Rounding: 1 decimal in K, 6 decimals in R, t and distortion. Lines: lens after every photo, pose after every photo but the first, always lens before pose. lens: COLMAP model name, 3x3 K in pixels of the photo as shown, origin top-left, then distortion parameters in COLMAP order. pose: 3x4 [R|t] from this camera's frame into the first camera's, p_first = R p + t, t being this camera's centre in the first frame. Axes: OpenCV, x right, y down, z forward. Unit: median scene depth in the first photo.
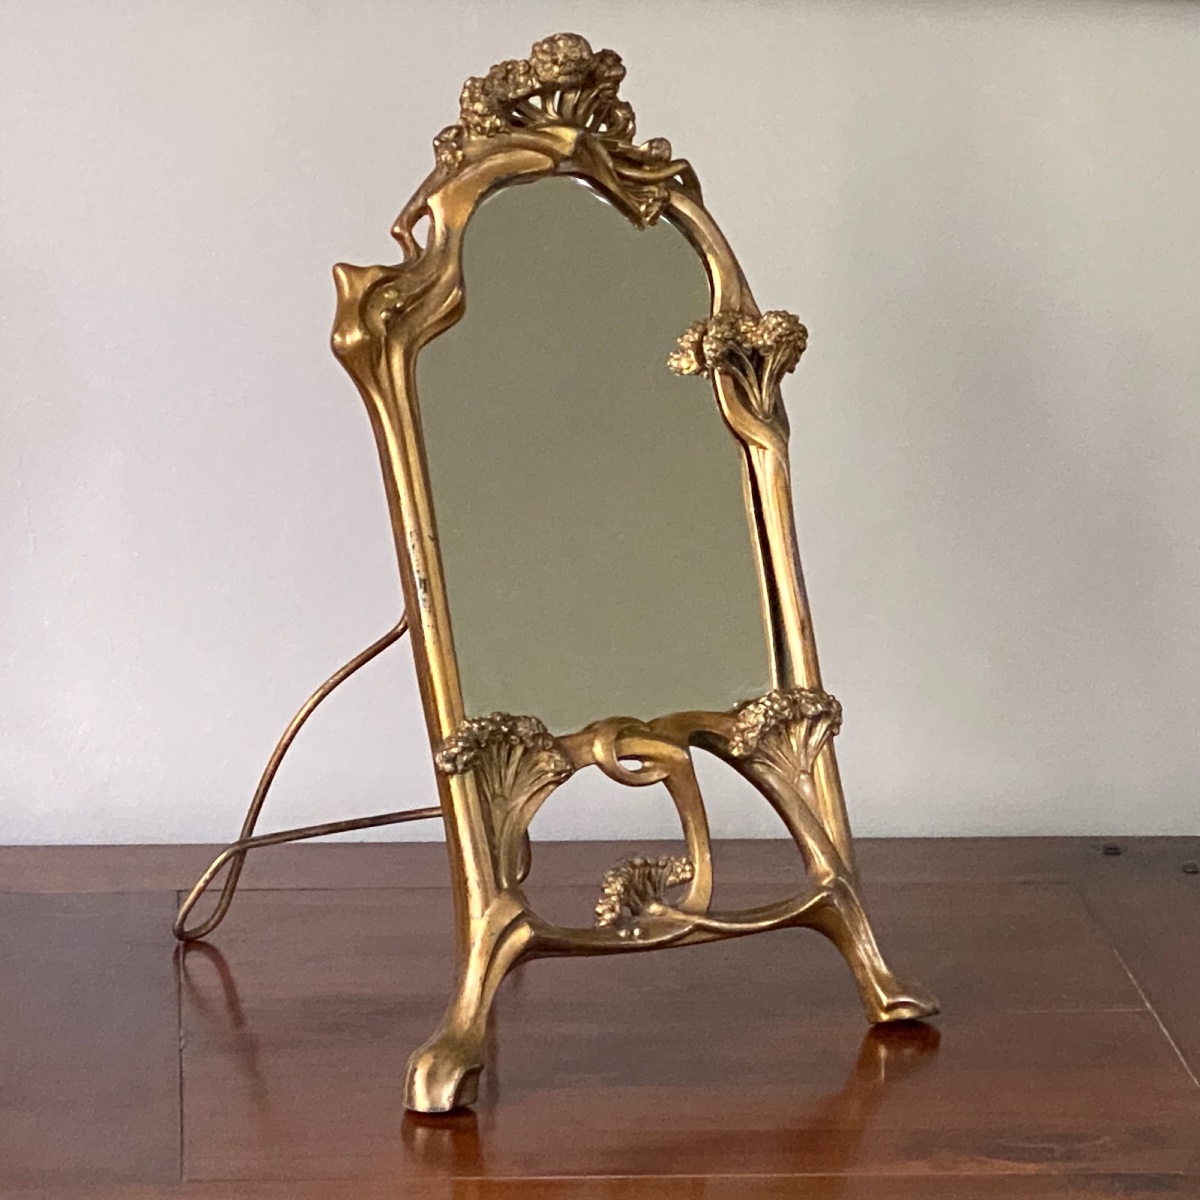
lens RADIAL K [[5026.0, 0, 600.6], [0, 5026.0, 602.9], [0, 0, 1]] dist [-0.541410, 0.000000]
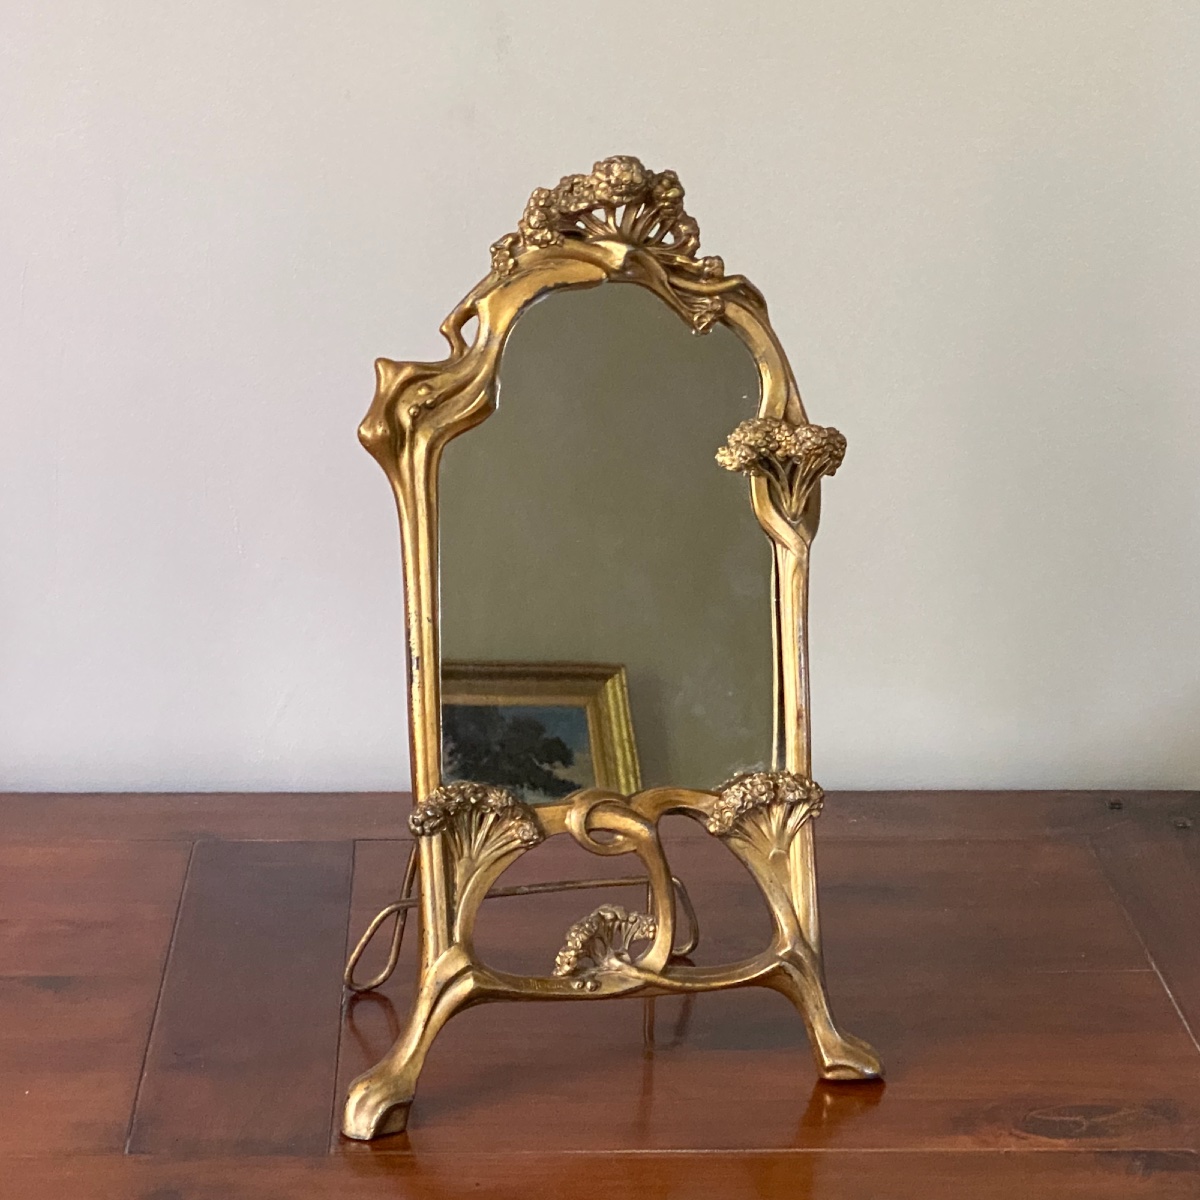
lens RADIAL K [[2947.9, 0, 598.1], [0, 2947.9, 611.0], [0, 0, 1]] dist [-0.218382, 0.000000]
pose [[0.955517, 0.129895, -0.264792, 0.167805], [-0.090120, 0.983442, 0.157228, -0.116433], [0.280830, -0.126371, 0.951402, 0.384242]]
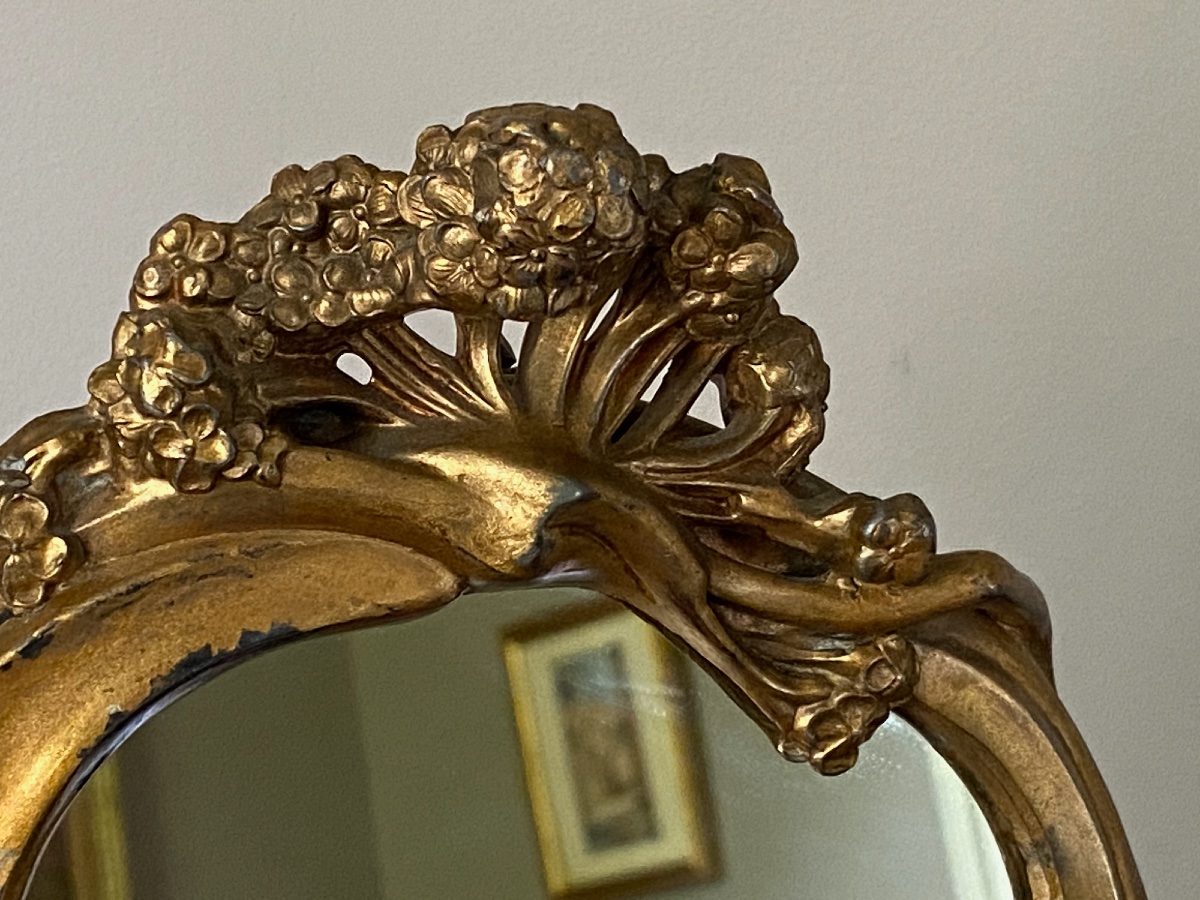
lens RADIAL K [[3235.8, 0, 595.9], [0, 3235.8, 440.0], [0, 0, 1]] dist [0.281273, 0.000000]
pose [[0.972578, 0.168401, -0.160416, 0.023658], [-0.126887, 0.962237, 0.240831, -0.137265], [0.194915, -0.213872, 0.957218, 0.842328]]
